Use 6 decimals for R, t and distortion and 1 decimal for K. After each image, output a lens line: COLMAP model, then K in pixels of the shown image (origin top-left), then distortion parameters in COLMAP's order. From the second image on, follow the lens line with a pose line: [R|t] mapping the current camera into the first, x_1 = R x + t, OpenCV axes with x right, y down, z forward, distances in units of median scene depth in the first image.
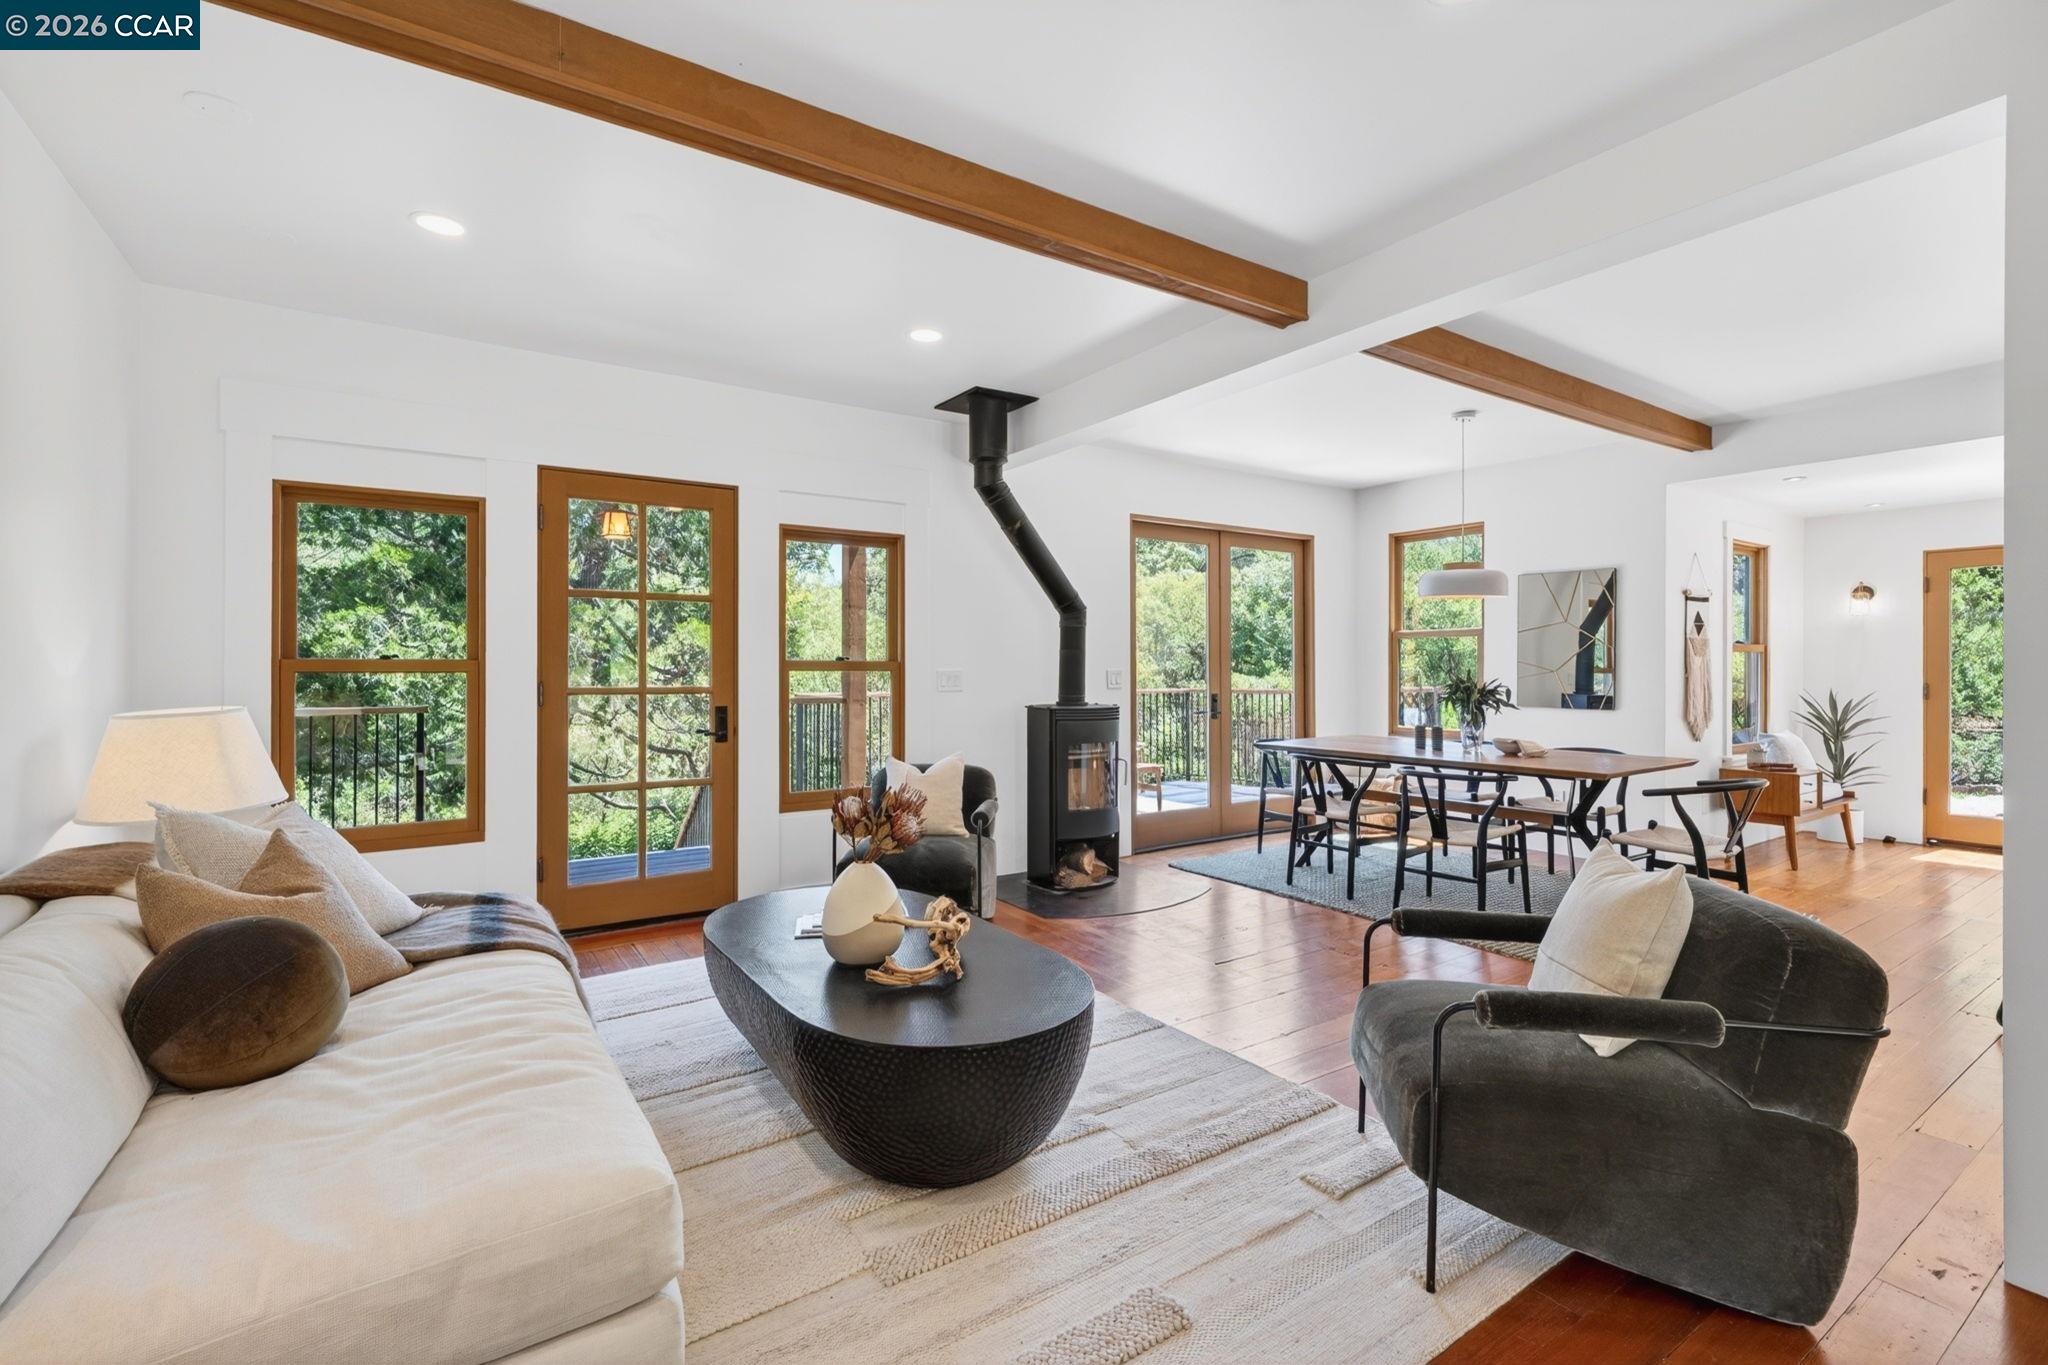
lens RADIAL K [[896.2, 0, 1016.1], [0, 896.2, 672.4], [0, 0, 1]] dist [0.003425, -0.000635]
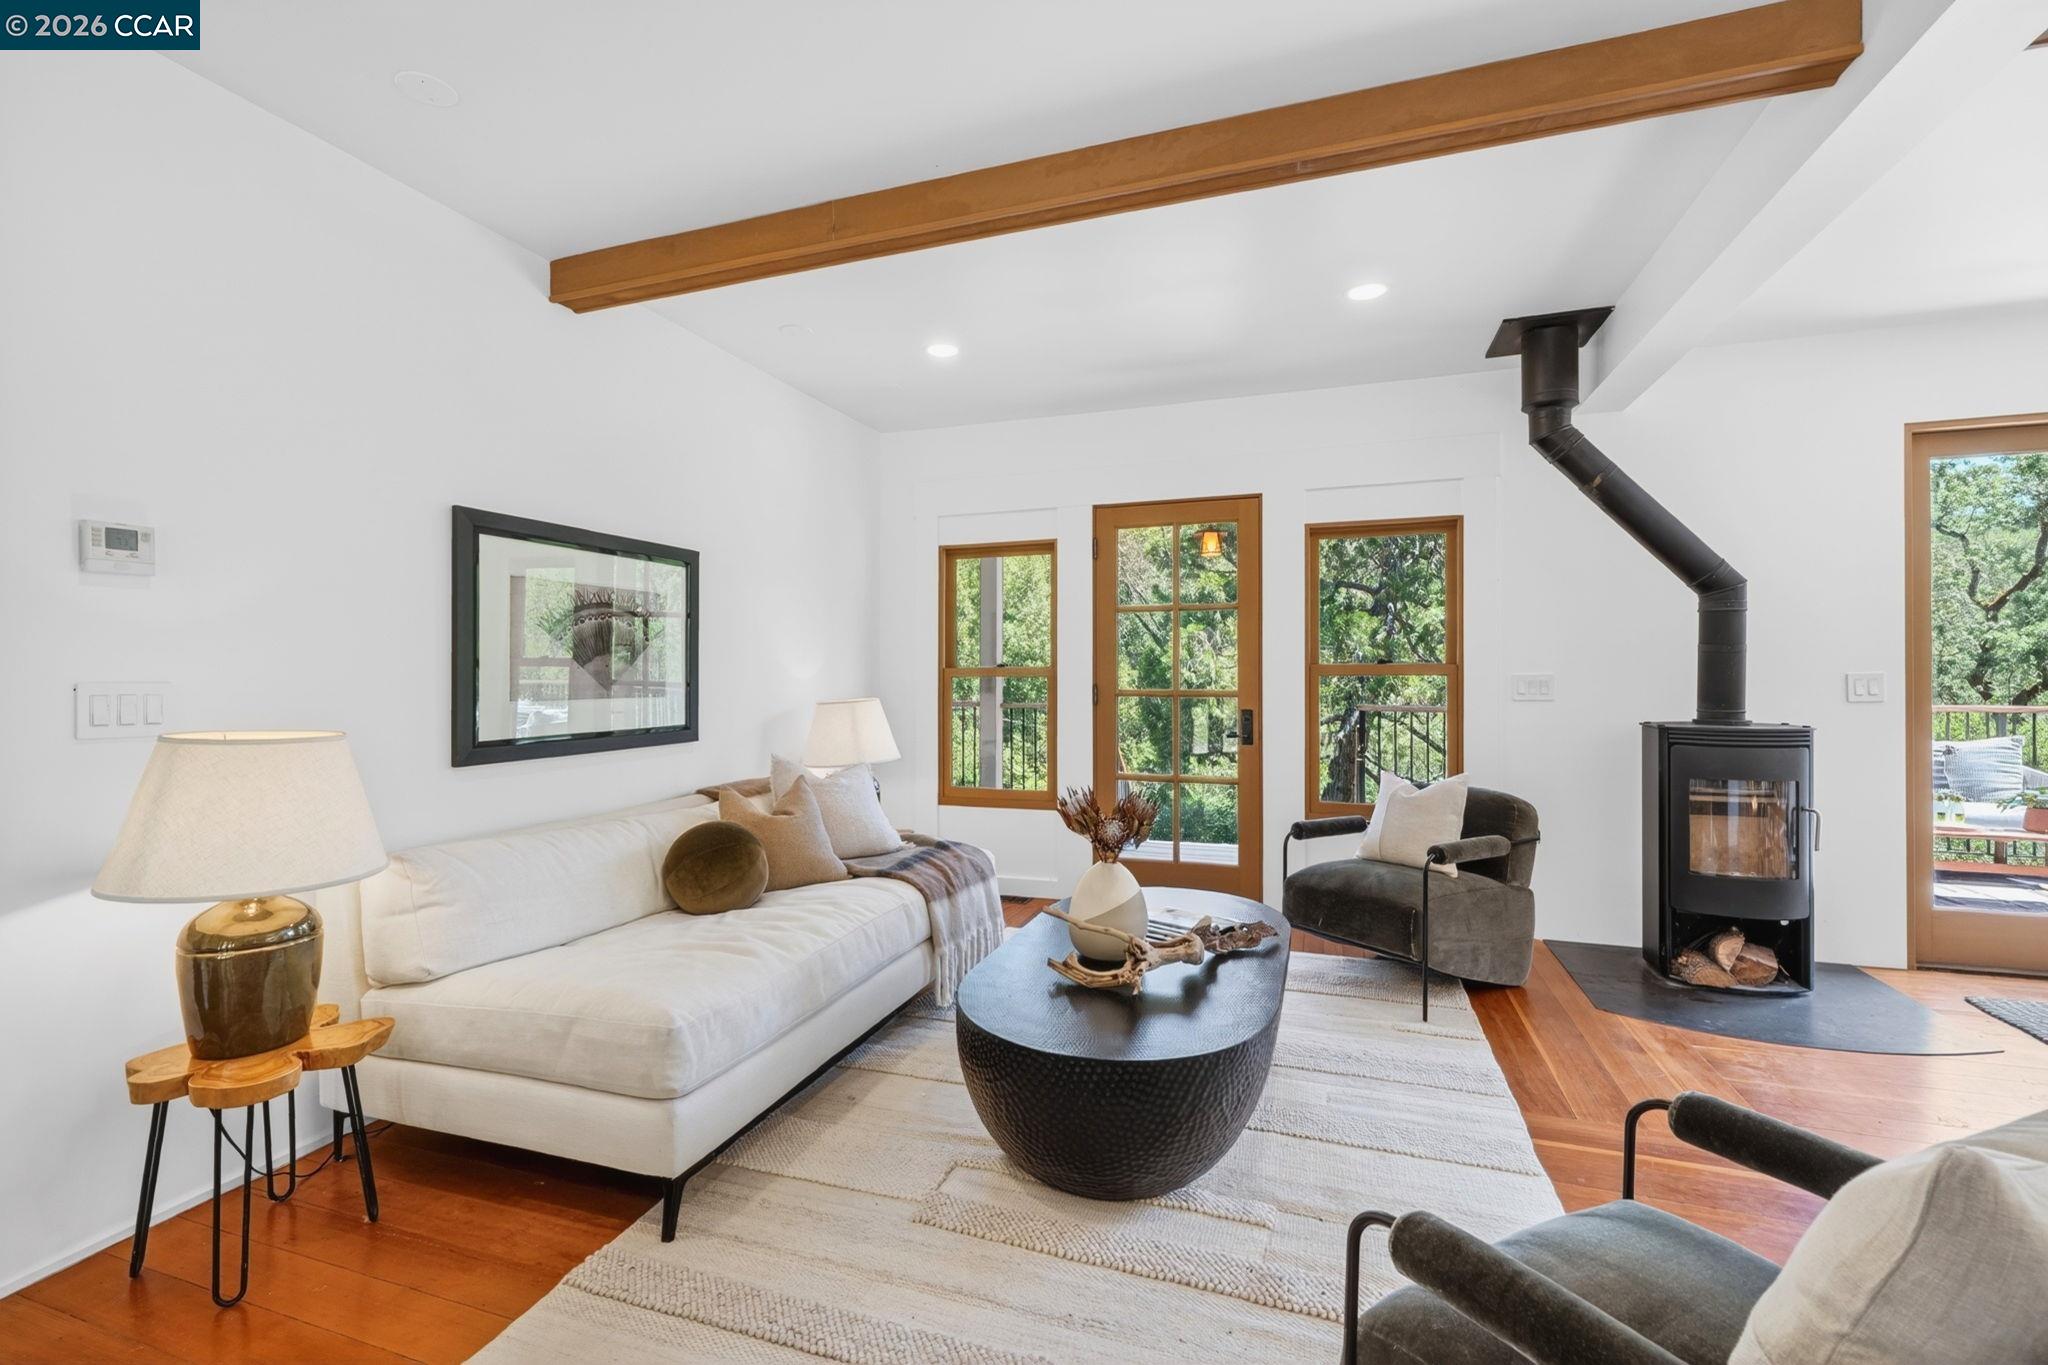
lens RADIAL K [[896.2, 0, 1023.9], [0, 896.2, 680.0], [0, 0, 1]] dist [0.003425, -0.000635]
pose [[0.606034, 0.002273, -0.795436, 0.309143], [-0.000290, 0.999996, 0.002637, 0.001051], [0.795439, -0.001367, 0.606033, 0.159522]]
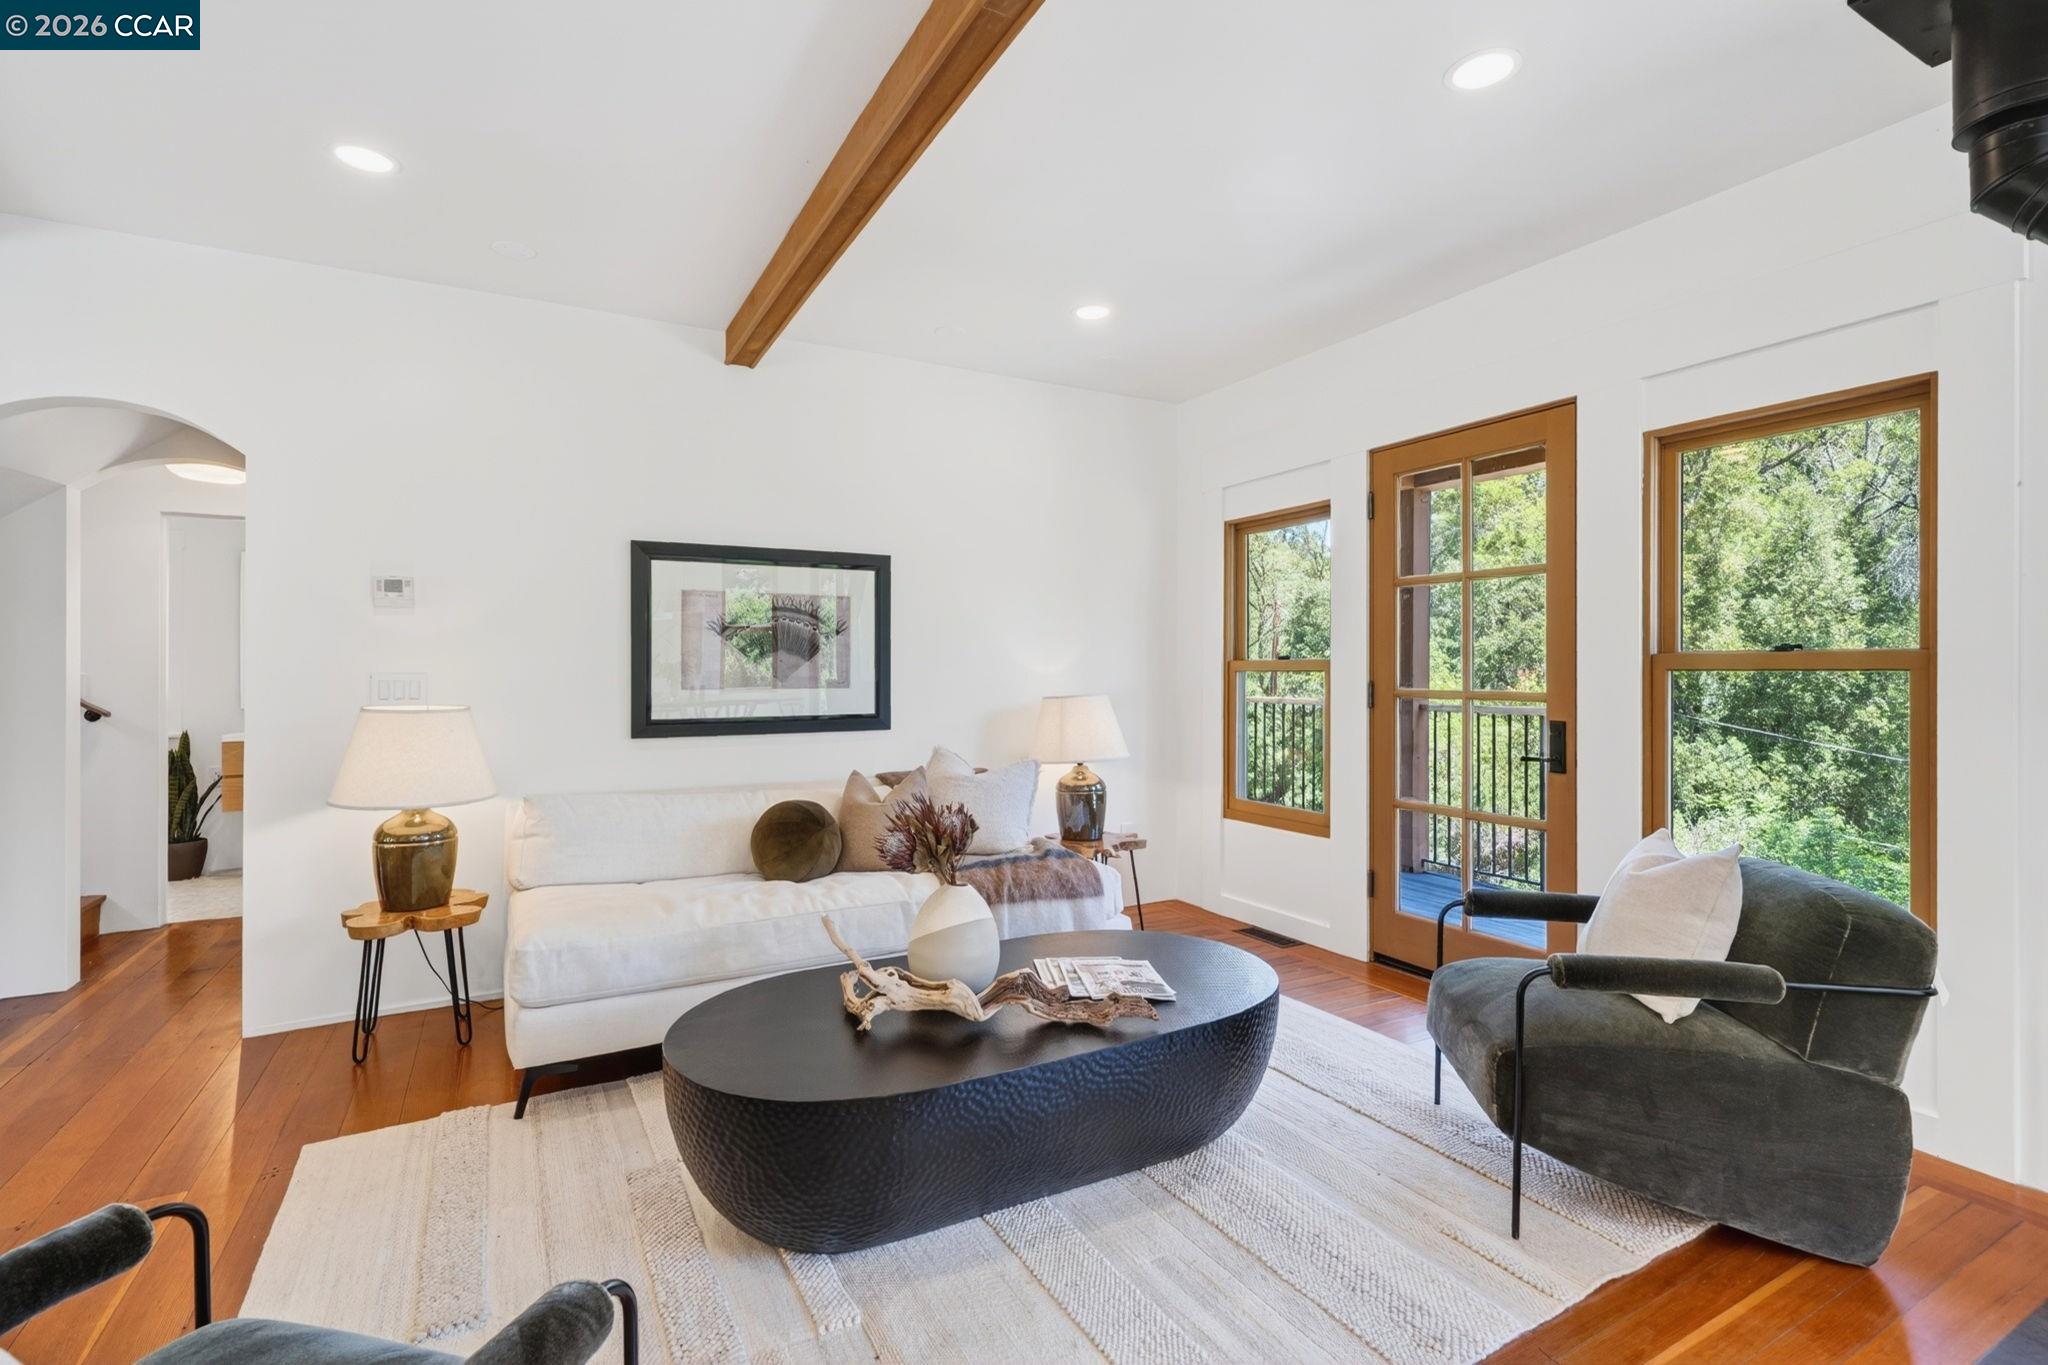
lens RADIAL K [[957.0, 0, 1026.2], [0, 957.0, 670.5], [0, 0, 1]] dist [0.004016, 0.001479]
pose [[-0.083714, -0.000760, -0.996490, 0.407845], [-0.002984, 0.999995, -0.000512, 0.000440], [0.996485, 0.002930, -0.083716, 0.604466]]
